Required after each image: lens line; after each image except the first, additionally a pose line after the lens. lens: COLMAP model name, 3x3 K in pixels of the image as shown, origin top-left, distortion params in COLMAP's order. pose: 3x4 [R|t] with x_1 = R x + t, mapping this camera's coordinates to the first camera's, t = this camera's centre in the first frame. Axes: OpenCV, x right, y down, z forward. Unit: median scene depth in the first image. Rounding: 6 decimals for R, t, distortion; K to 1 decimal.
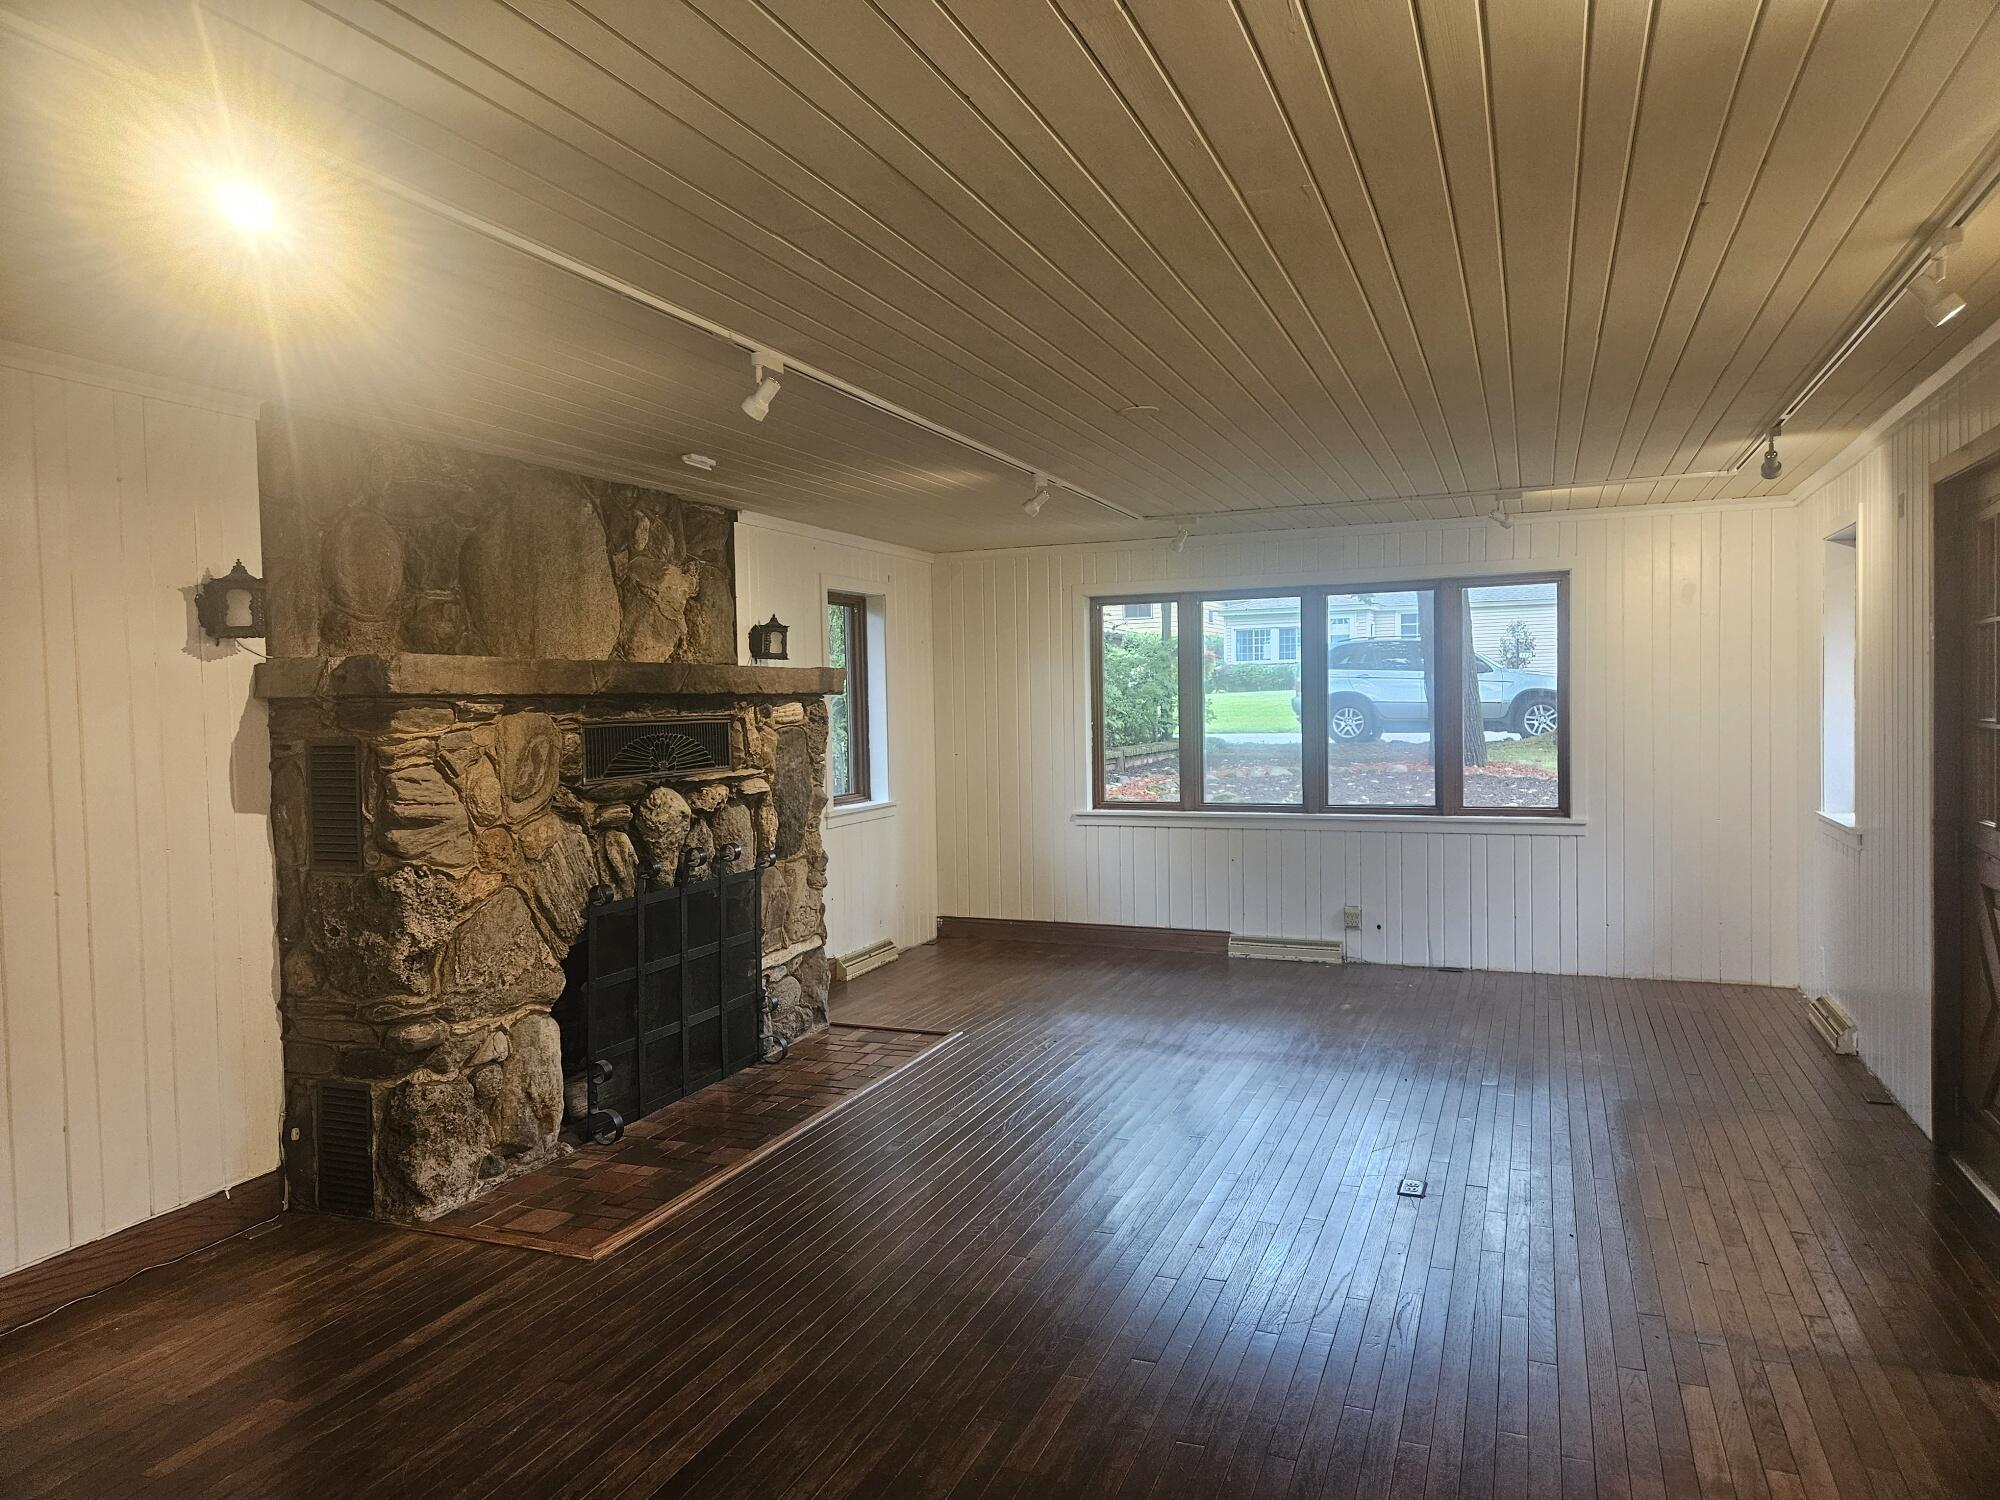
lens RADIAL K [[1327.3, 0, 995.6], [0, 1327.3, 764.7], [0, 0, 1]] dist [0.064021, -0.037085]
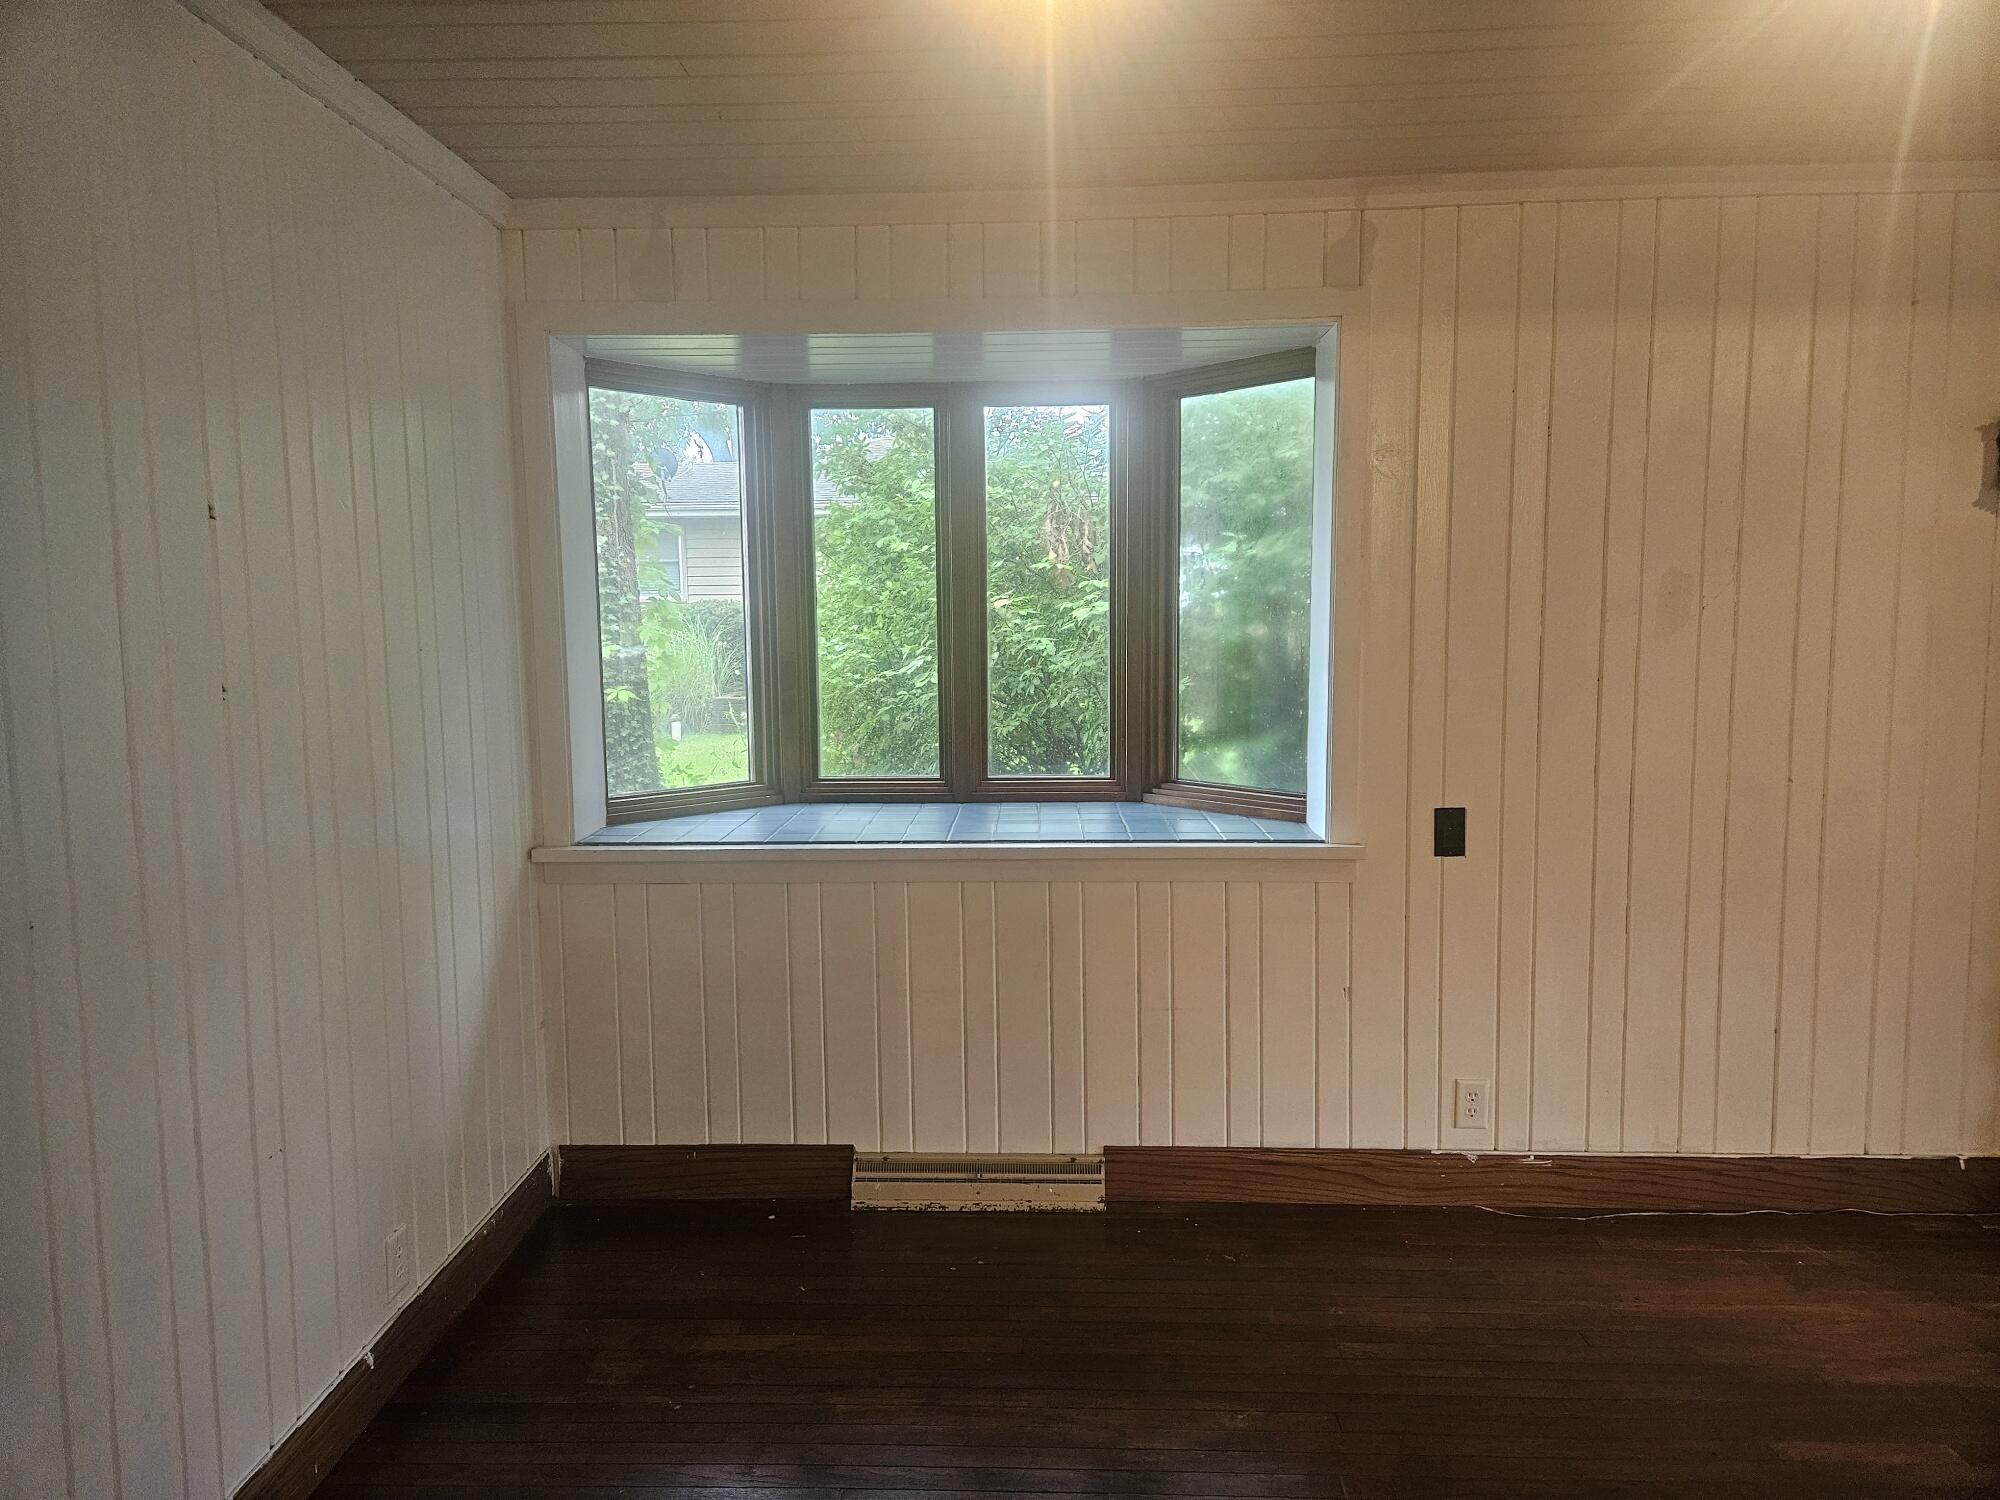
lens RADIAL K [[1327.3, 0, 1004.3], [0, 1327.3, 763.4], [0, 0, 1]] dist [0.064021, -0.037085]
pose [[0.335888, 0.118521, -0.934415, -0.009241], [-0.032006, 0.992915, 0.114436, -0.003355], [0.941358, -0.008531, 0.337302, 0.129254]]
